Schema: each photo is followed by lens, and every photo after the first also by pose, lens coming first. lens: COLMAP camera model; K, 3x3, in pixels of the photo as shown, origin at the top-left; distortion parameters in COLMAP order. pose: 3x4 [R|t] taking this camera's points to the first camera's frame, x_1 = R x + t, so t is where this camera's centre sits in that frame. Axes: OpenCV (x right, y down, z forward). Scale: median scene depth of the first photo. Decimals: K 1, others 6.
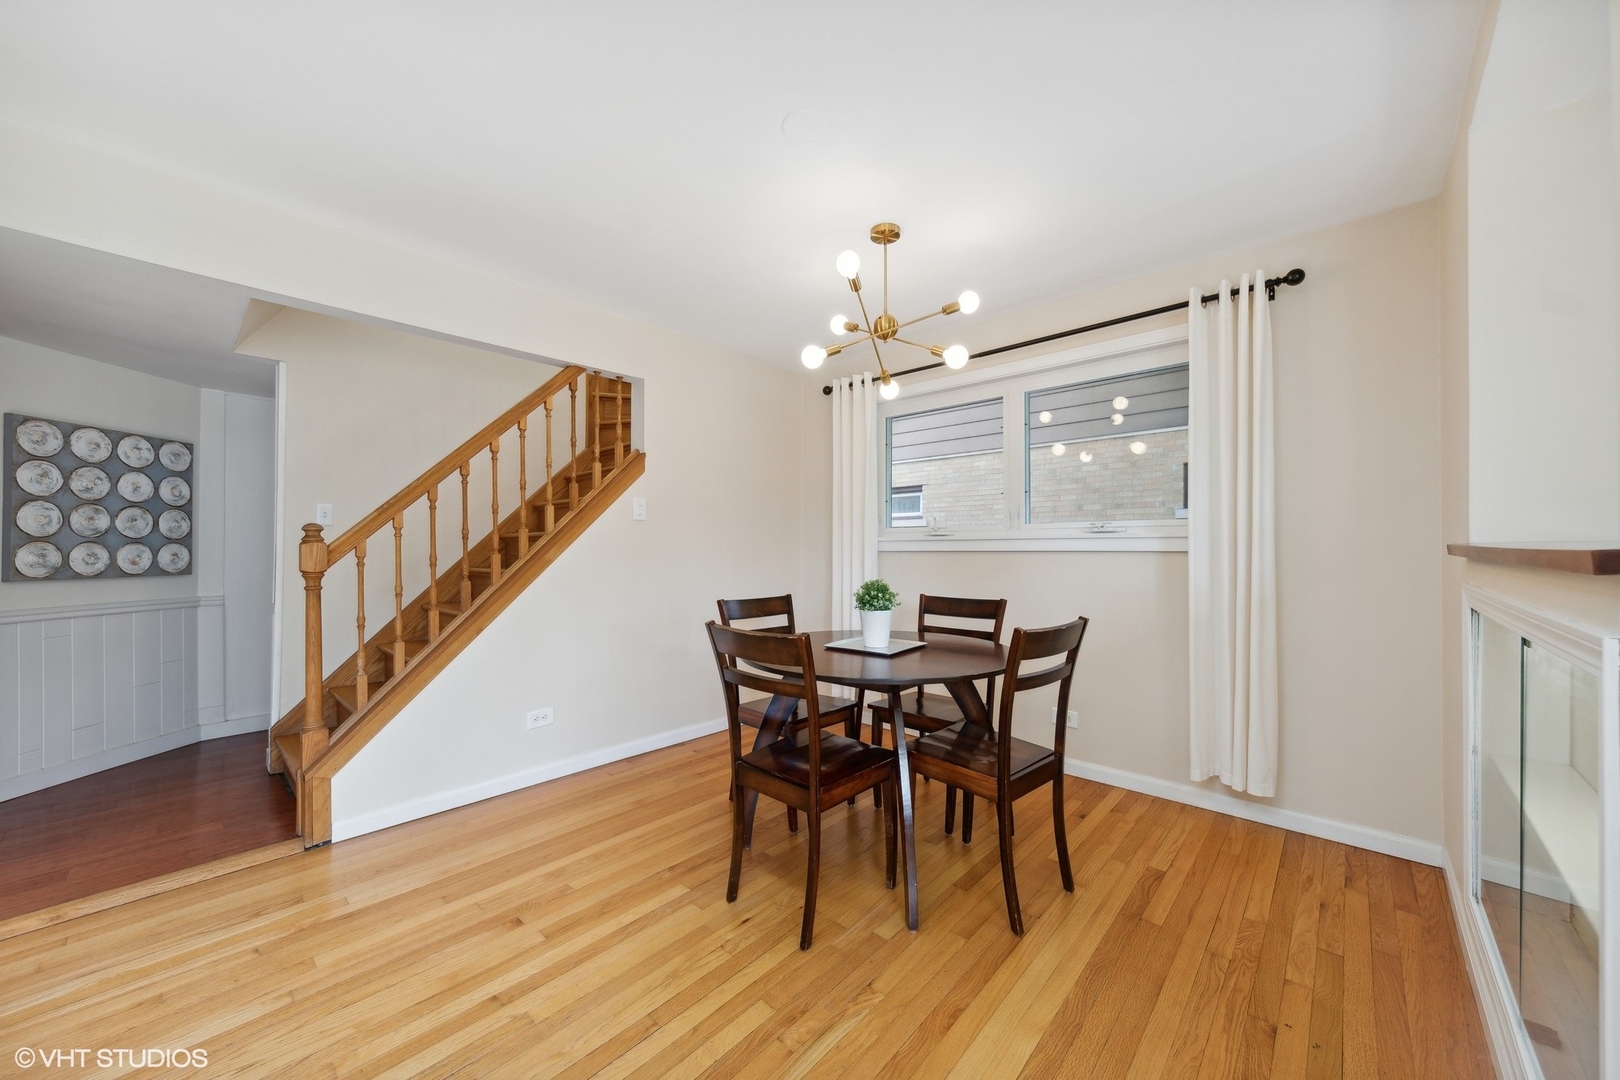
lens RADIAL K [[588.9, 0, 807.7], [0, 588.9, 543.6], [0, 0, 1]] dist [0.007021, 0.000134]
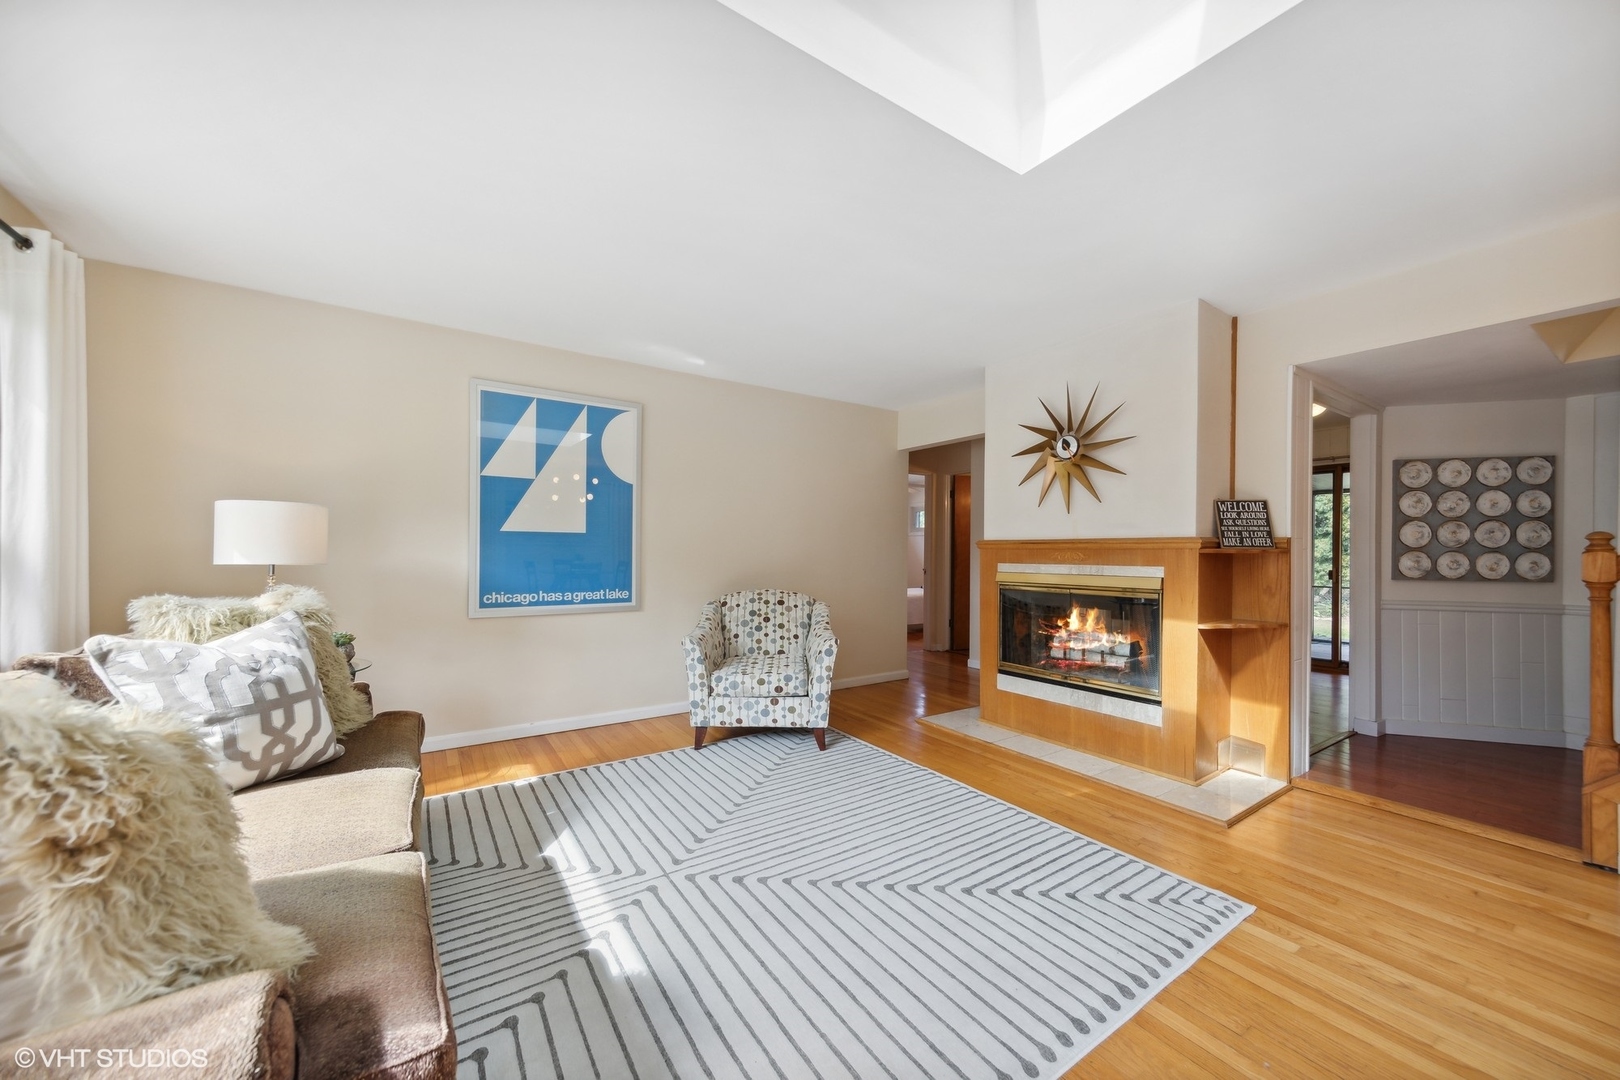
lens RADIAL K [[588.9, 0, 806.6], [0, 588.9, 549.1], [0, 0, 1]] dist [0.007021, 0.000134]
pose [[-0.240264, -0.006056, -0.970689, 0.324348], [0.001544, 0.999977, -0.006621, -0.001513], [0.970706, -0.003089, -0.240249, -0.012157]]
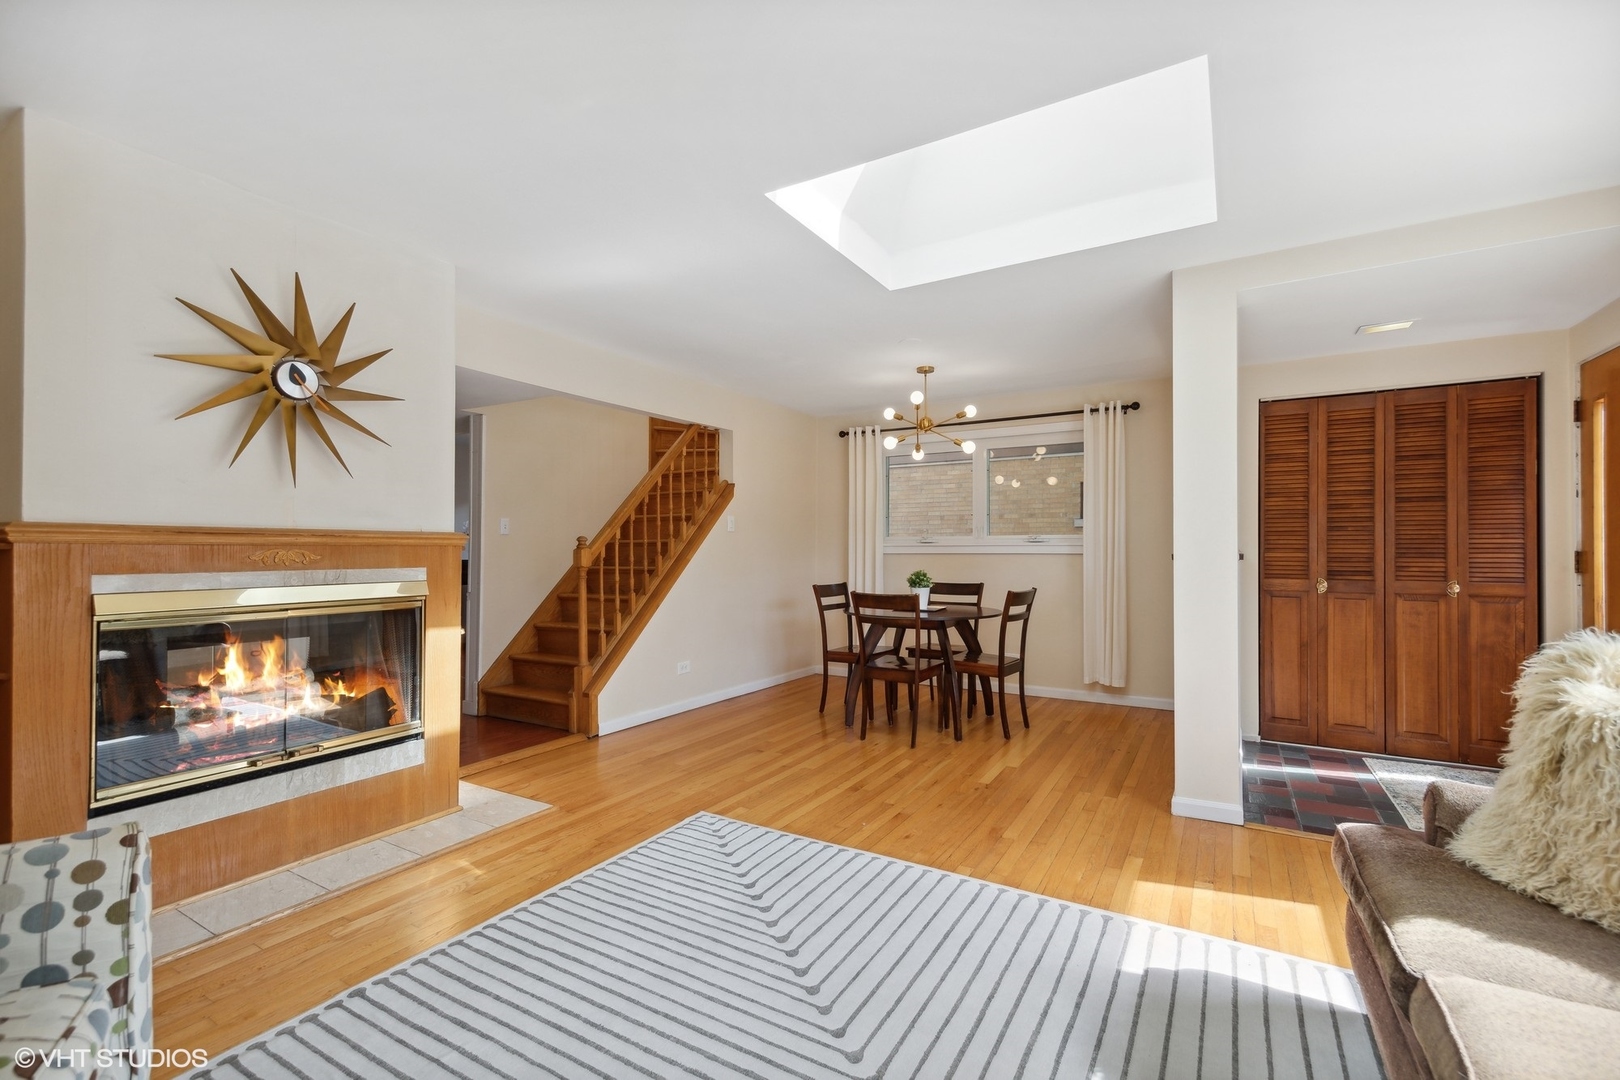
lens RADIAL K [[709.3, 0, 810.5], [0, 709.3, 544.1], [0, 0, 1]] dist [0.013221, -0.000101]
pose [[0.979089, 0.003178, 0.203409, -0.491982], [-0.003612, 0.999992, 0.001761, -0.013921], [-0.203402, -0.002459, 0.979092, -0.767999]]
